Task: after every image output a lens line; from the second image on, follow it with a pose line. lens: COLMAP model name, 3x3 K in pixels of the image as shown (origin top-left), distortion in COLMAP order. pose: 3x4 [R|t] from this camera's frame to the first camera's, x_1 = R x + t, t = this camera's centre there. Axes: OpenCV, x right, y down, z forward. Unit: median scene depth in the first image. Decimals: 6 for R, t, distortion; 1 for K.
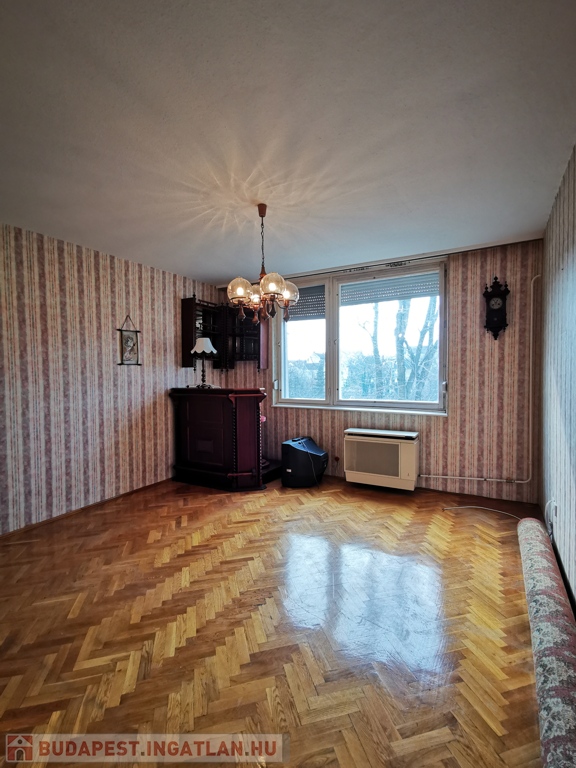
lens RADIAL K [[362.8, 0, 288.4], [0, 362.8, 385.9], [0, 0, 1]] dist [-0.000052, 0.000208]
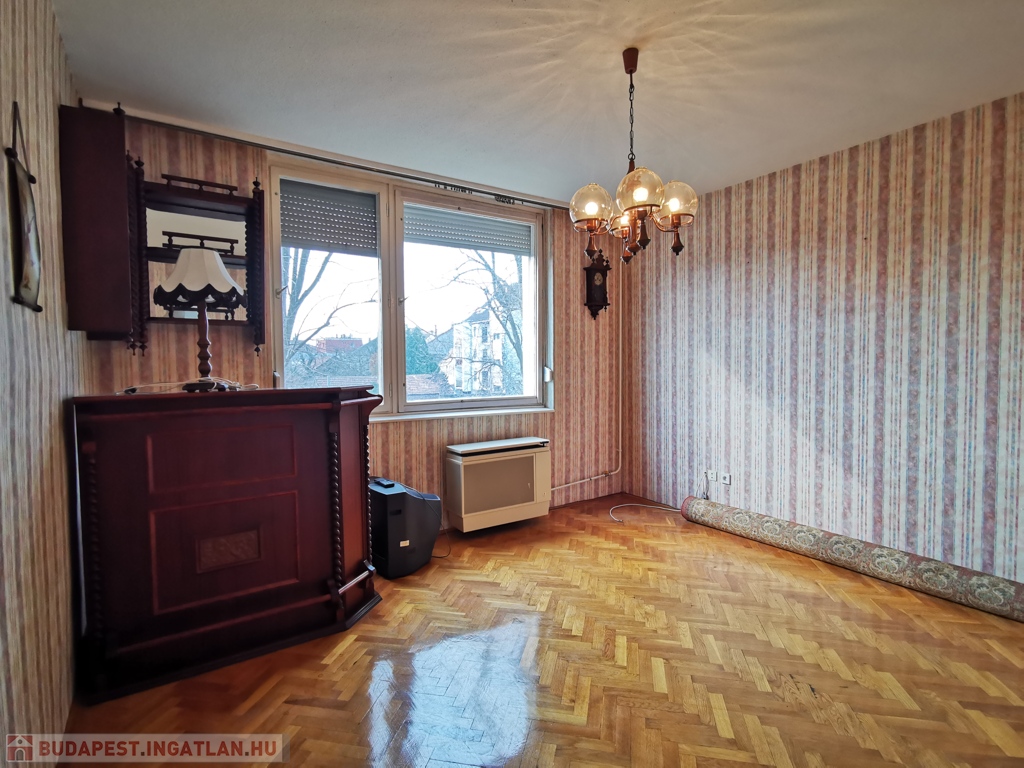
lens RADIAL K [[529.0, 0, 512.0], [0, 529.0, 384.0], [0, 0, 1]] dist [-0.000859, 0.000610]
pose [[0.451166, -0.030477, 0.891920, -0.640758], [0.039853, 0.999108, 0.013981, 0.004278], [-0.891550, 0.029238, 0.451978, 0.563551]]
